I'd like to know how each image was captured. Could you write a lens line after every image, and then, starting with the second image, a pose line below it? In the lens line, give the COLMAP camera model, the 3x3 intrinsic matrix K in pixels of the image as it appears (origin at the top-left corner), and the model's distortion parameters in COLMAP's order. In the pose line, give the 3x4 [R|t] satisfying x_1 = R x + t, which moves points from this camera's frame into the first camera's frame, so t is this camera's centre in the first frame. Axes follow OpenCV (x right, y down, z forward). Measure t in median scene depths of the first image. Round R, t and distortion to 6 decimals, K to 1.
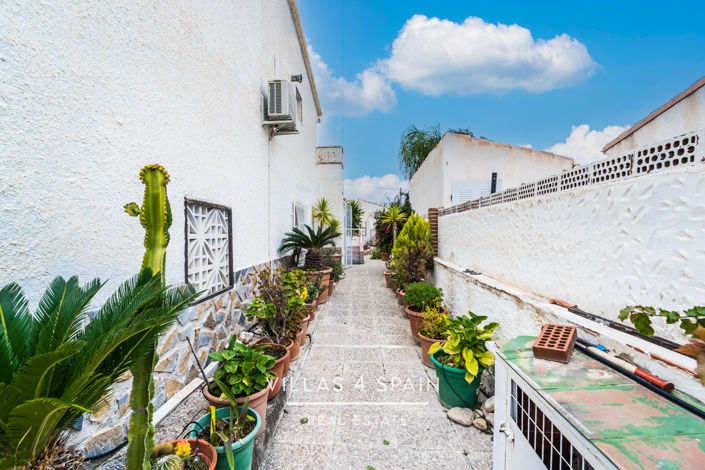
lens RADIAL K [[288.8, 0, 348.6], [0, 288.8, 236.1], [0, 0, 1]] dist [0.001994, -0.001397]
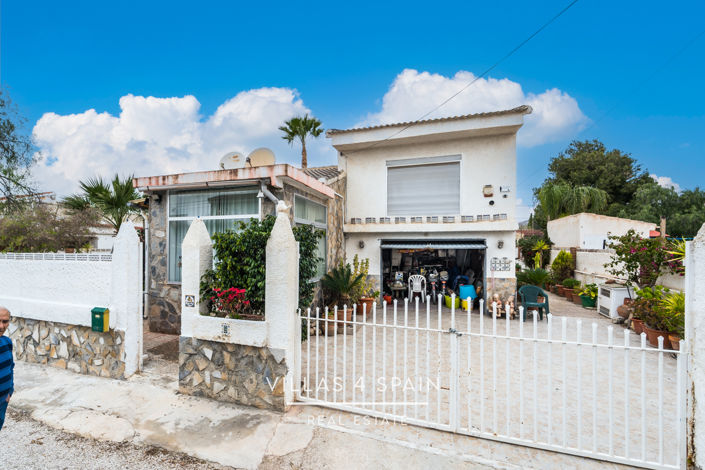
lens RADIAL K [[325.8, 0, 306.9], [0, 325.8, 246.6], [0, 0, 1]] dist [0.014843, 0.000268]
pose [[0.944164, 0.009831, -0.329330, -0.802443], [-0.013076, 0.999885, -0.007640, -0.058985], [0.329217, 0.011519, 0.944184, -2.039827]]
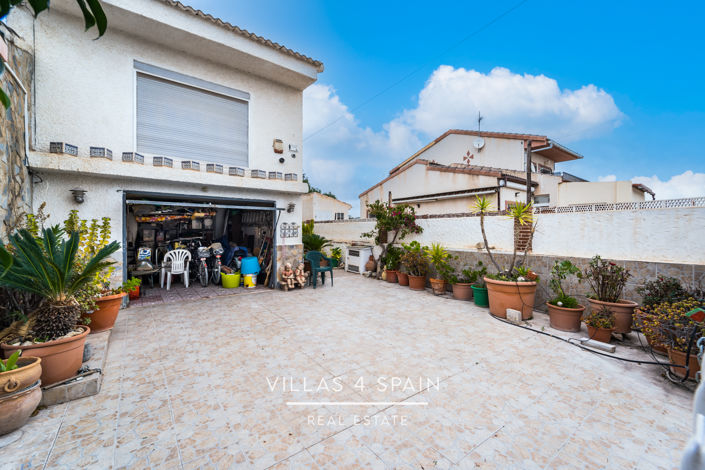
lens RADIAL K [[288.8, 0, 353.5], [0, 288.8, 231.5], [0, 0, 1]] dist [0.001994, -0.001397]
pose [[0.778790, 0.009786, 0.627208, -1.049304], [-0.001668, 0.999907, -0.013529, 0.039027], [-0.627282, 0.009490, 0.778734, -1.288021]]
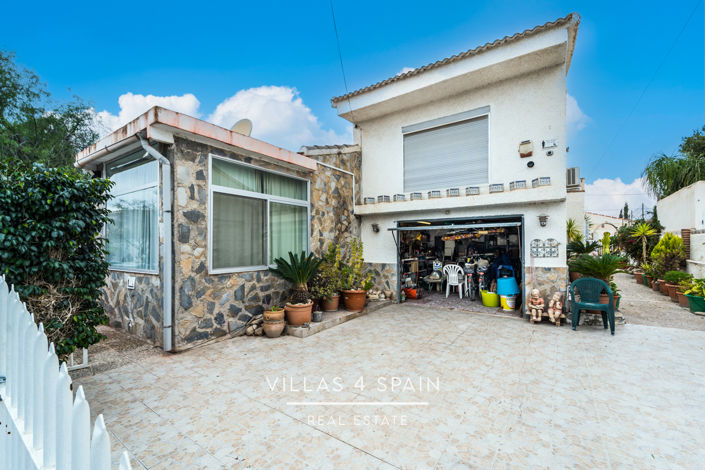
lens RADIAL K [[288.8, 0, 357.7], [0, 288.8, 243.1], [0, 0, 1]] dist [0.001994, -0.001397]
pose [[0.845956, -0.001309, -0.533251, -0.395794], [-0.005348, 0.999926, -0.010939, 0.007996], [0.533226, 0.012106, 0.845886, -1.335978]]
